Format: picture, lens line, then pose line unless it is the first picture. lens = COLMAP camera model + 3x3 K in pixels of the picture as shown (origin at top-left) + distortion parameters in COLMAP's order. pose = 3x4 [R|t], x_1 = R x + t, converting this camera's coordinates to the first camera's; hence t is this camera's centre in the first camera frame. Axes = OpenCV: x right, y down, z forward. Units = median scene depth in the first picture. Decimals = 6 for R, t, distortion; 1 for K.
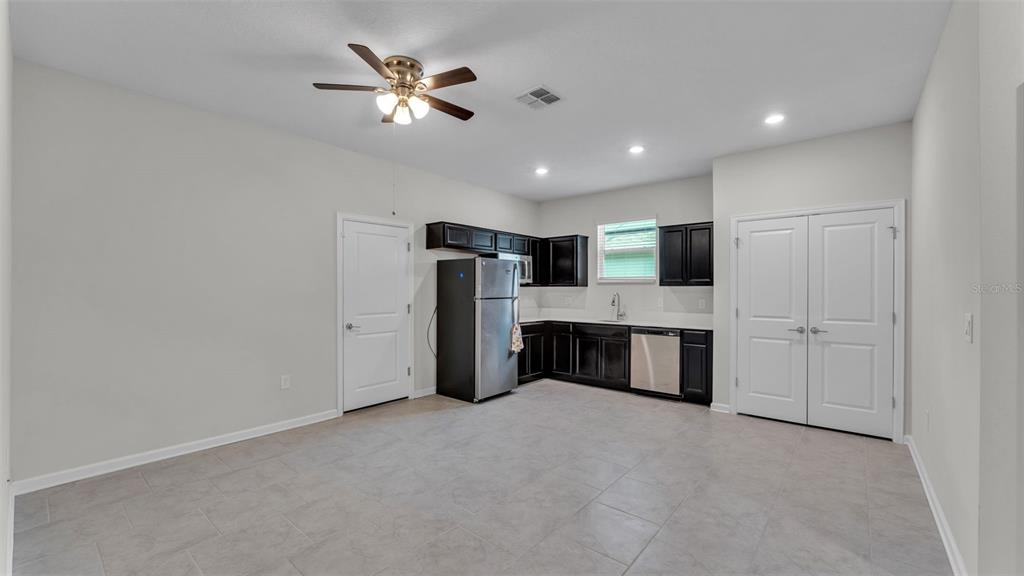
lens RADIAL K [[409.9, 0, 508.0], [0, 409.9, 289.2], [0, 0, 1]] dist [0.000133, 0.000019]
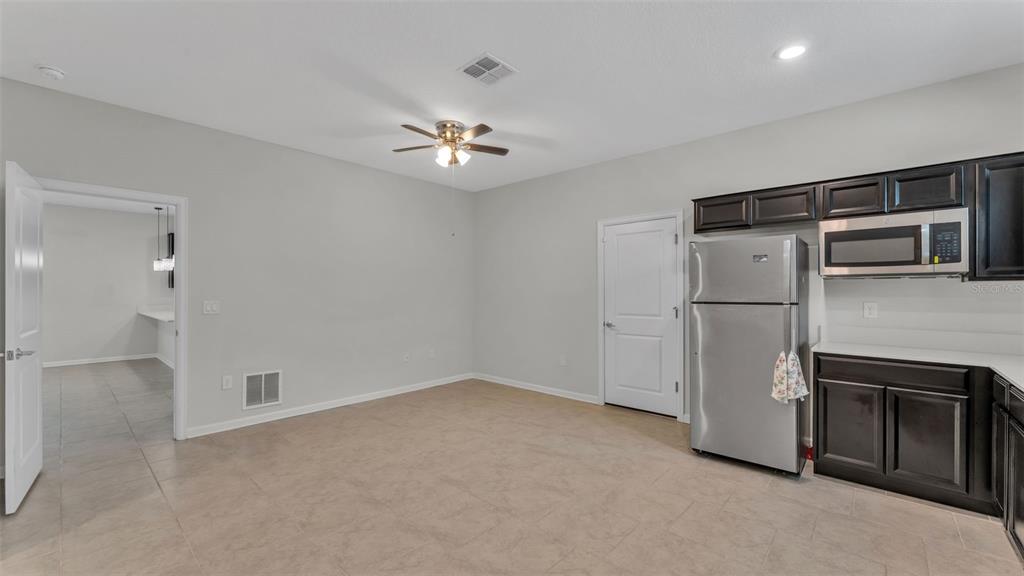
lens RADIAL K [[410.5, 0, 516.2], [0, 410.5, 290.8], [0, 0, 1]] dist [-0.001118, -0.000169]
pose [[-0.028709, -0.002378, -0.999585, 0.573642], [0.003294, 0.999992, -0.002474, 0.003958], [0.999582, -0.003364, -0.028701, 0.655502]]
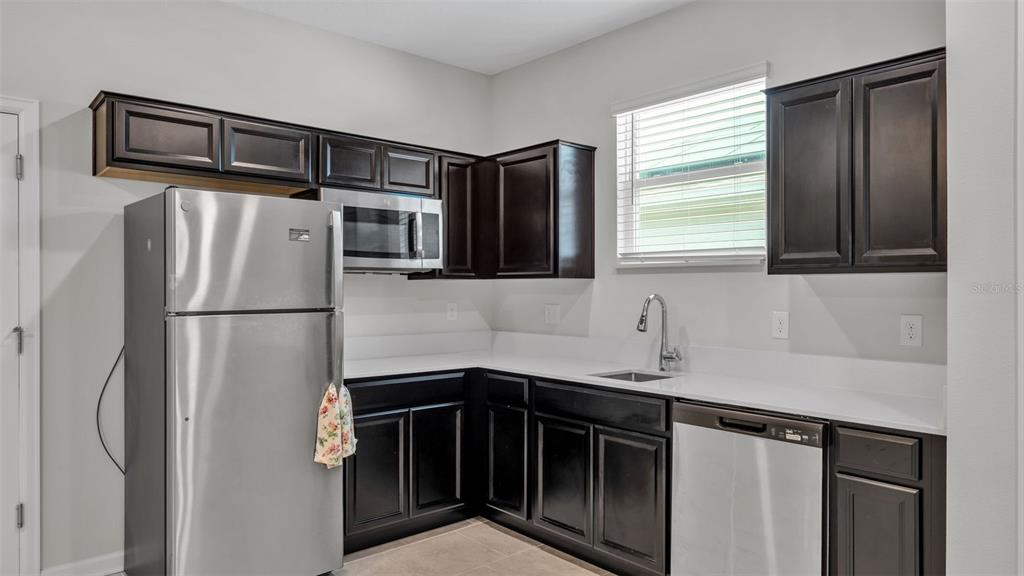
lens RADIAL K [[643.3, 0, 512.0], [0, 643.3, 288.0], [0, 0, 1]] dist [-0.004162, -0.001375]
pose [[0.989564, -0.001197, -0.144089, 0.247552], [0.001206, 0.999999, -0.000023, 0.002952], [0.144089, -0.000151, 0.989565, 0.480139]]
